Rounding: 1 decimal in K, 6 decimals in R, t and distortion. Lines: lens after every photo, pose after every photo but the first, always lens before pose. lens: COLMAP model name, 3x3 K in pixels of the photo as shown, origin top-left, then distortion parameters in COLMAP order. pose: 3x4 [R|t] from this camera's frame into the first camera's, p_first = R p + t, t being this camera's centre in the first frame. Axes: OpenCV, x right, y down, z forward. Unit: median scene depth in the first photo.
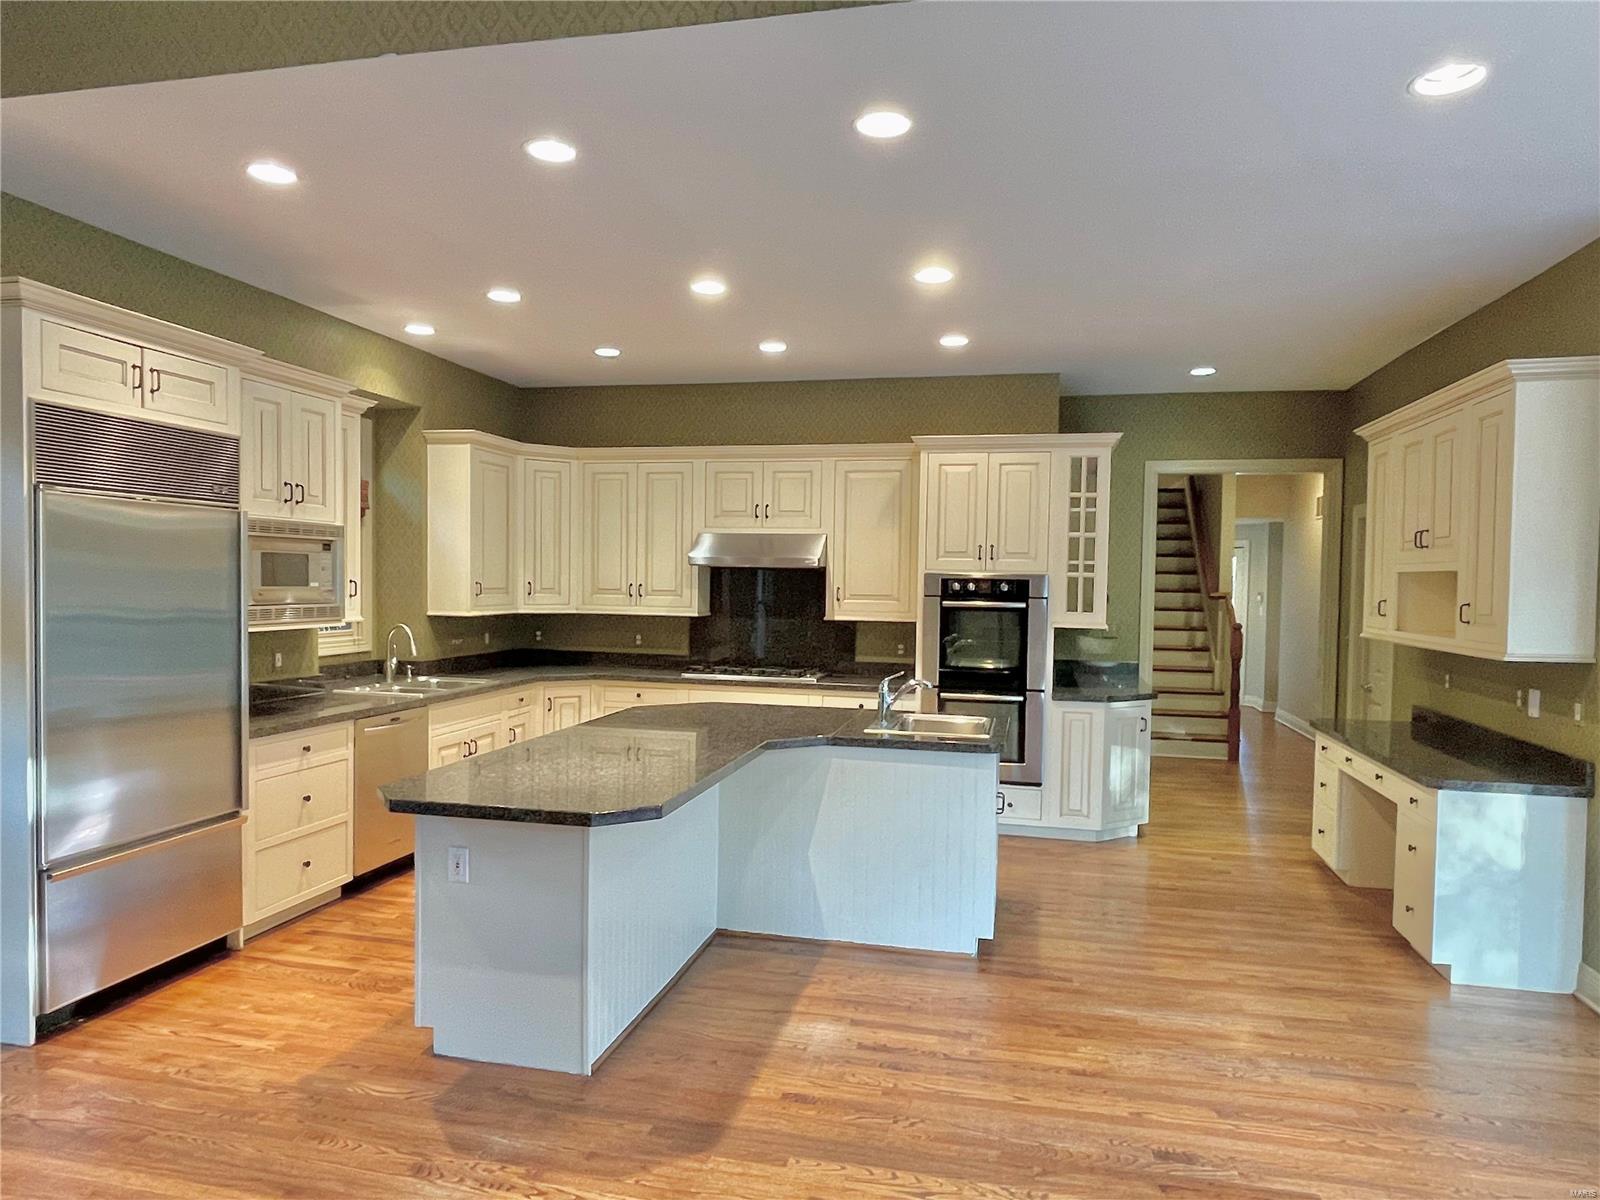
lens RADIAL K [[1031.7, 0, 796.6], [0, 1031.7, 599.3], [0, 0, 1]] dist [-0.003708, -0.002850]
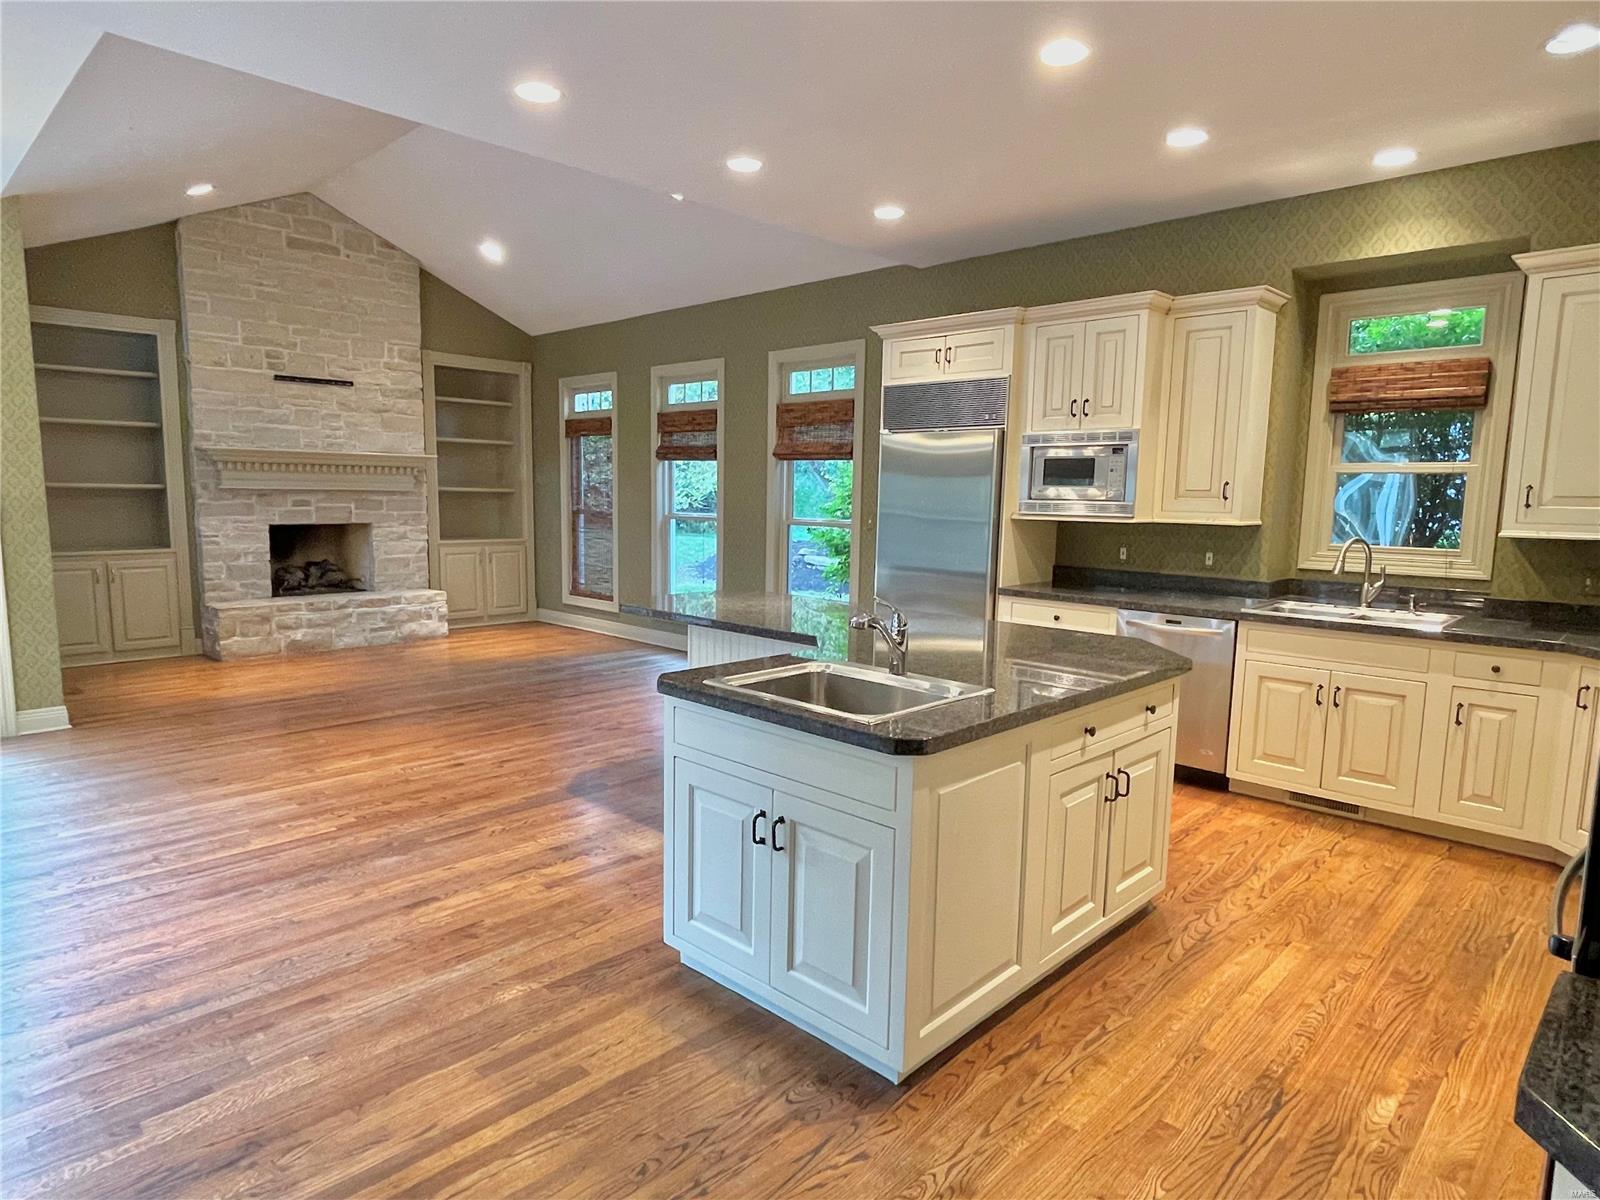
lens RADIAL K [[935.5, 0, 807.1], [0, 935.5, 617.0], [0, 0, 1]] dist [-0.006164, -0.008011]
pose [[-0.514789, 0.091541, -0.852416, 0.535391], [-0.041022, 0.990514, 0.131145, 0.008071], [0.856335, 0.102479, -0.506151, 1.097862]]
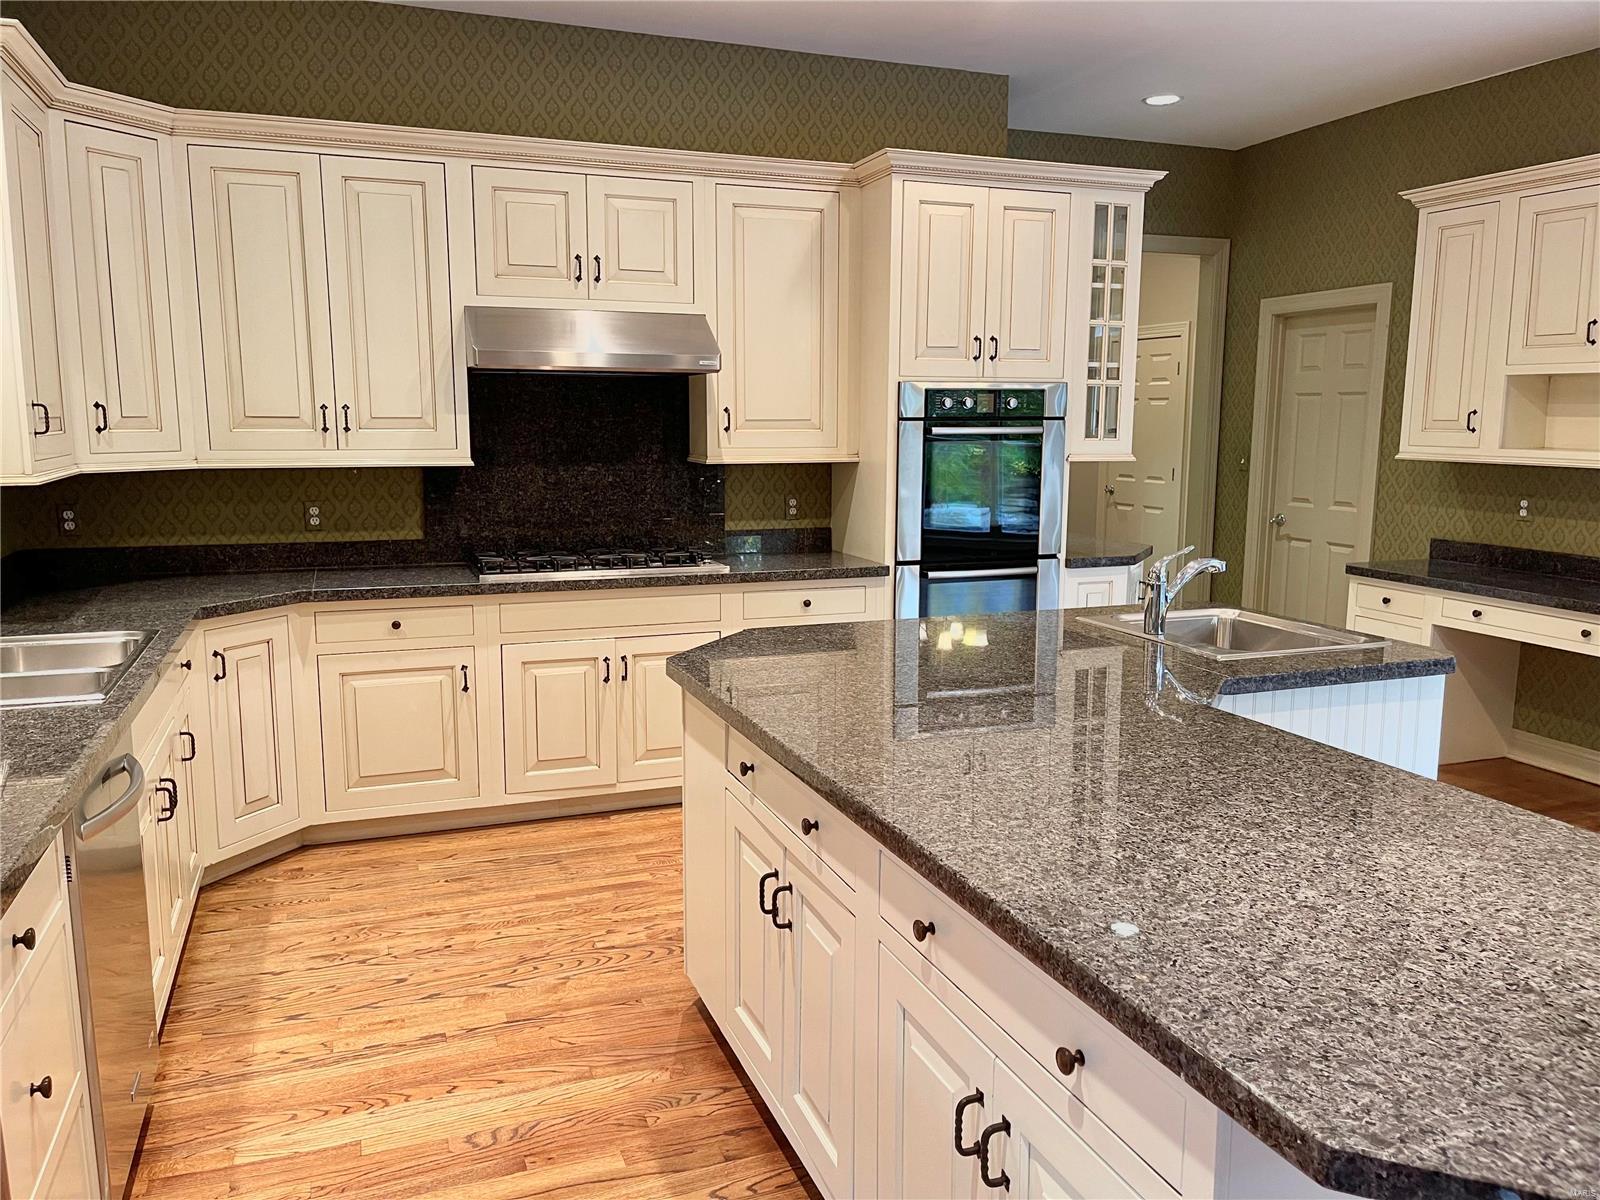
lens RADIAL K [[1210.0, 0, 791.2], [0, 1210.0, 593.7], [0, 0, 1]] dist [0.040810, -0.017790]
pose [[0.831871, -0.095531, 0.546684, -0.404910], [0.021839, 0.989945, 0.139758, -0.003079], [-0.554538, -0.104322, 0.825593, 0.499289]]
